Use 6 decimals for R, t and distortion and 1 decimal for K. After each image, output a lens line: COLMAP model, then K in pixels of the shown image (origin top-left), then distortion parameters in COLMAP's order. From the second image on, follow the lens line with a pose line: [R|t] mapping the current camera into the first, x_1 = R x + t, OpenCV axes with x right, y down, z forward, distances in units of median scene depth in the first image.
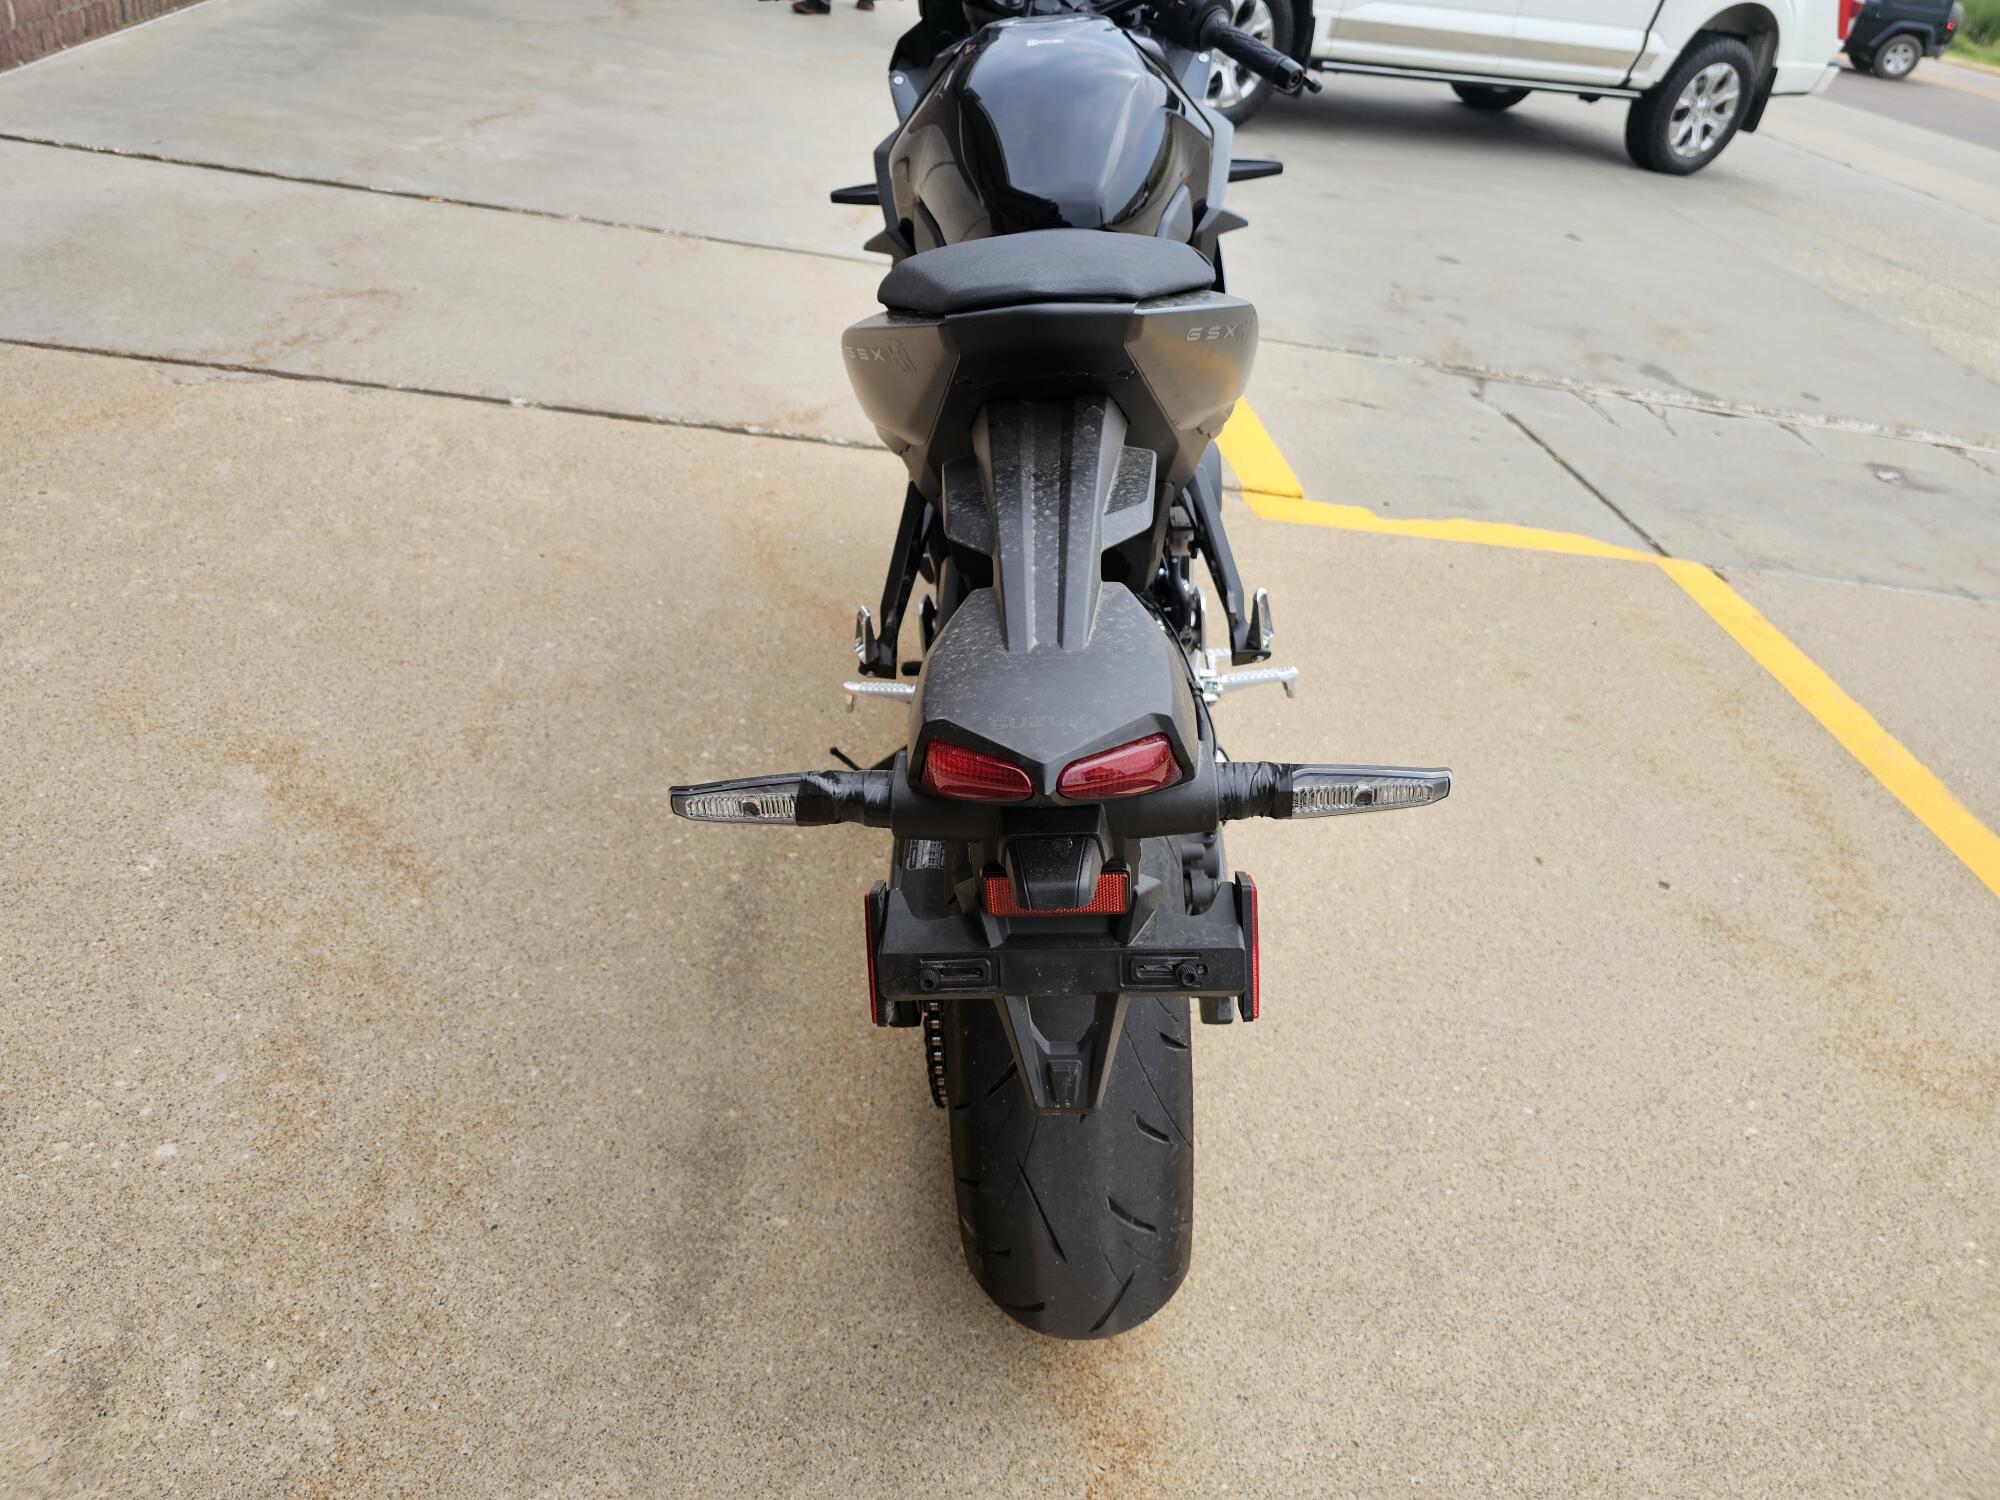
lens RADIAL K [[1336.6, 0, 970.4], [0, 1336.6, 740.8], [0, 0, 1]] dist [0.041376, -0.042799]
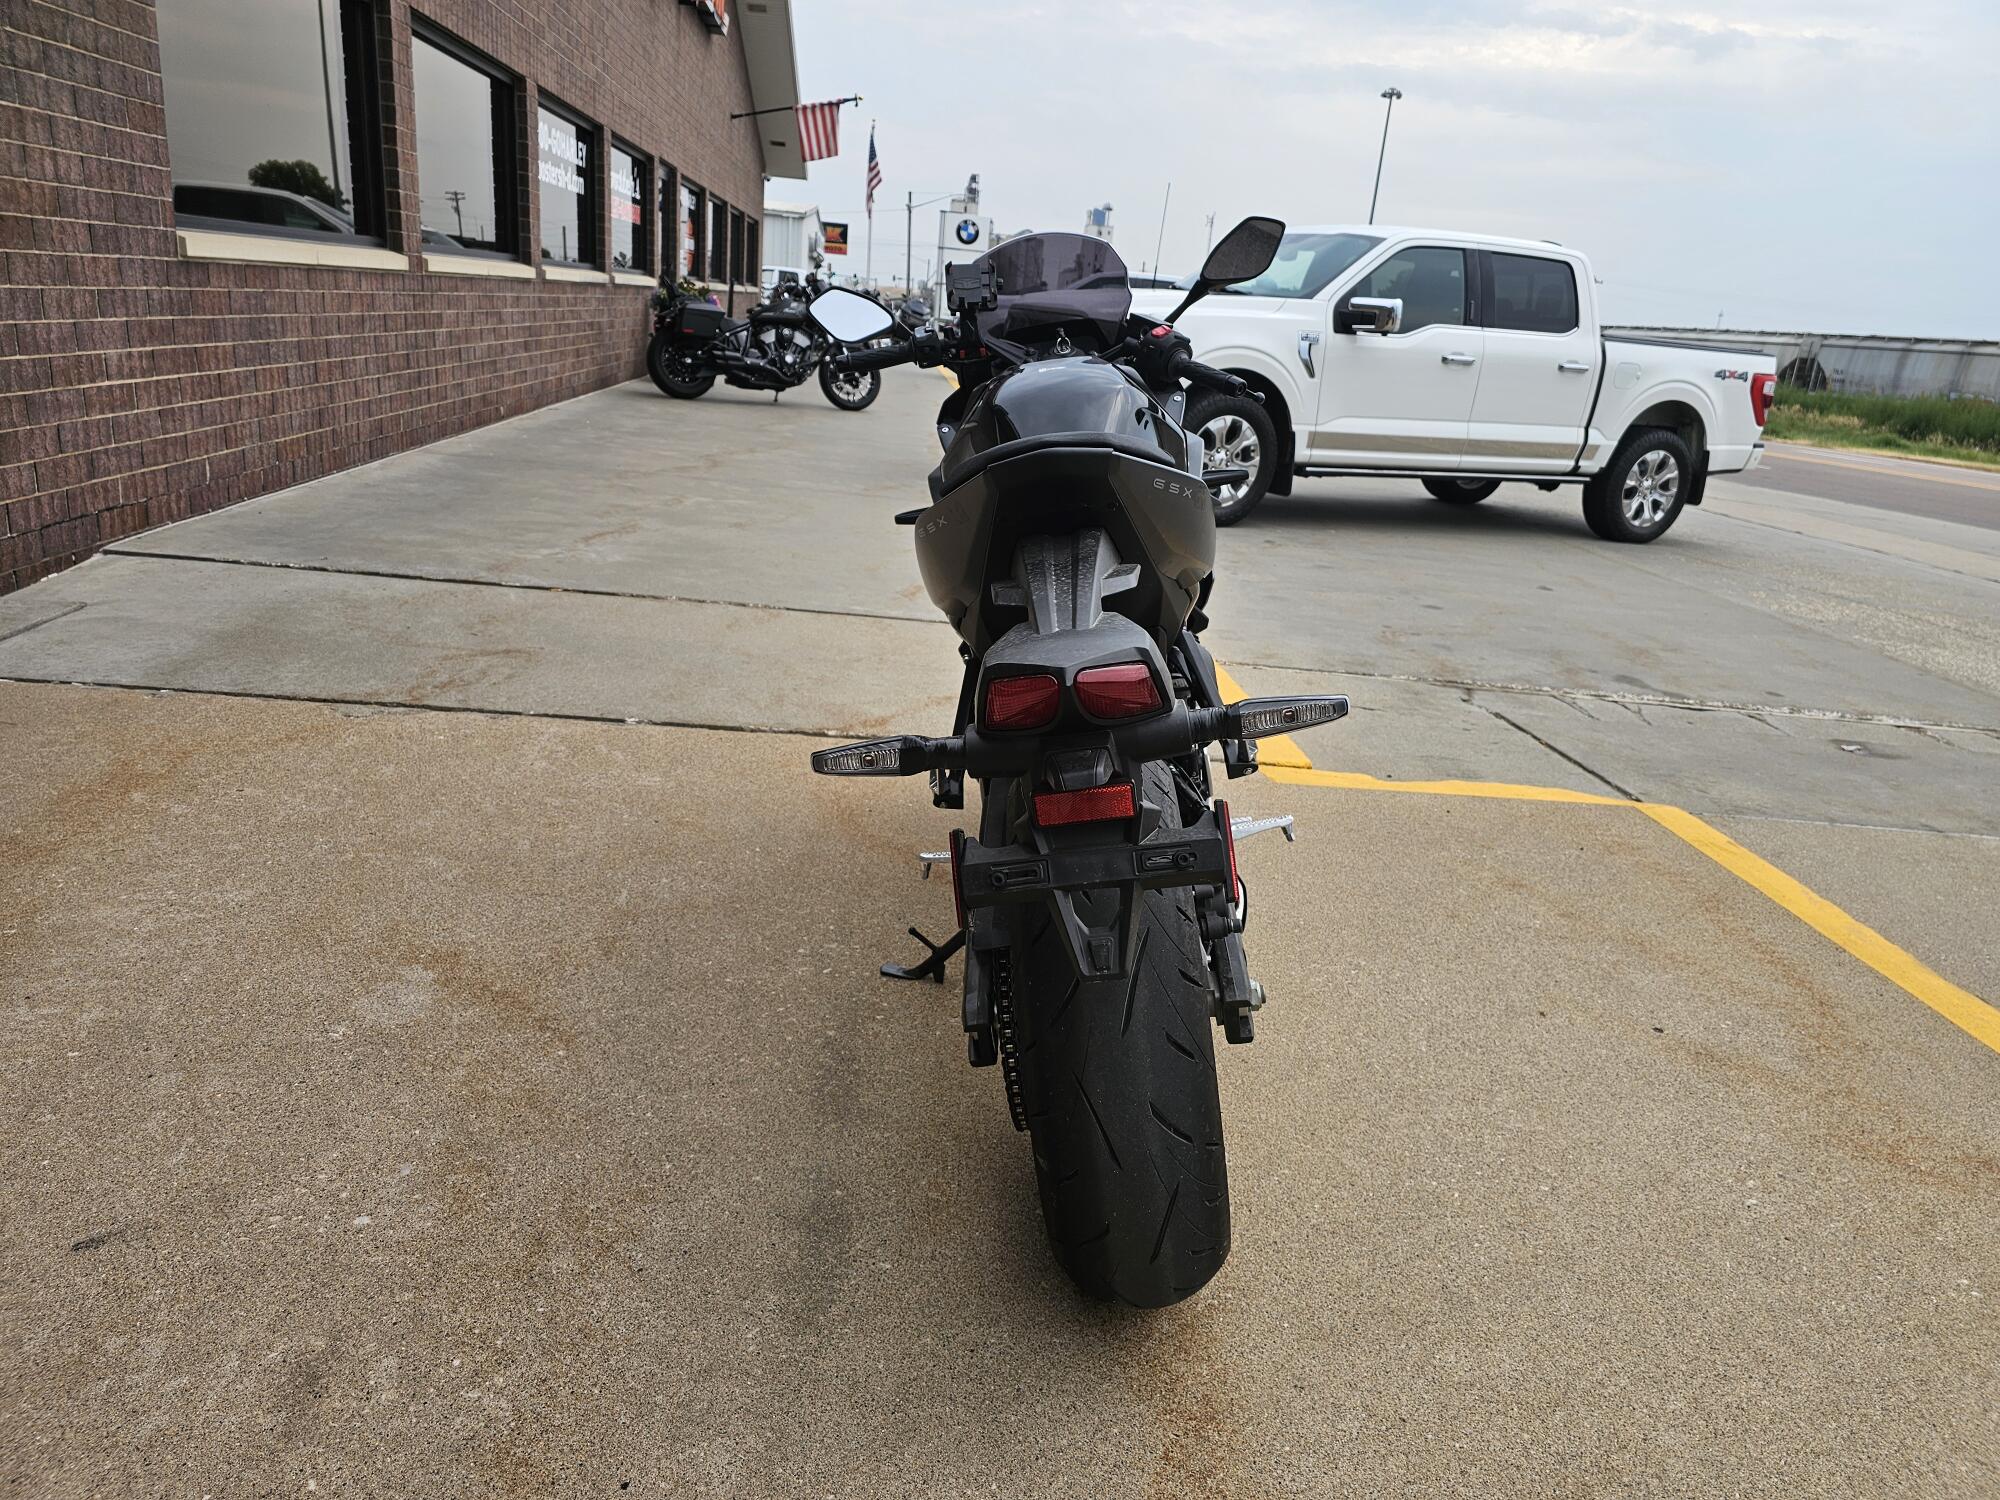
lens RADIAL K [[1336.6, 0, 1007.9], [0, 1336.6, 754.9], [0, 0, 1]] dist [0.041376, -0.042799]
pose [[0.998306, -0.057702, -0.007409, -0.001346], [0.053168, 0.956640, -0.286380, 0.174520], [0.023613, 0.285501, 0.958087, -0.141738]]
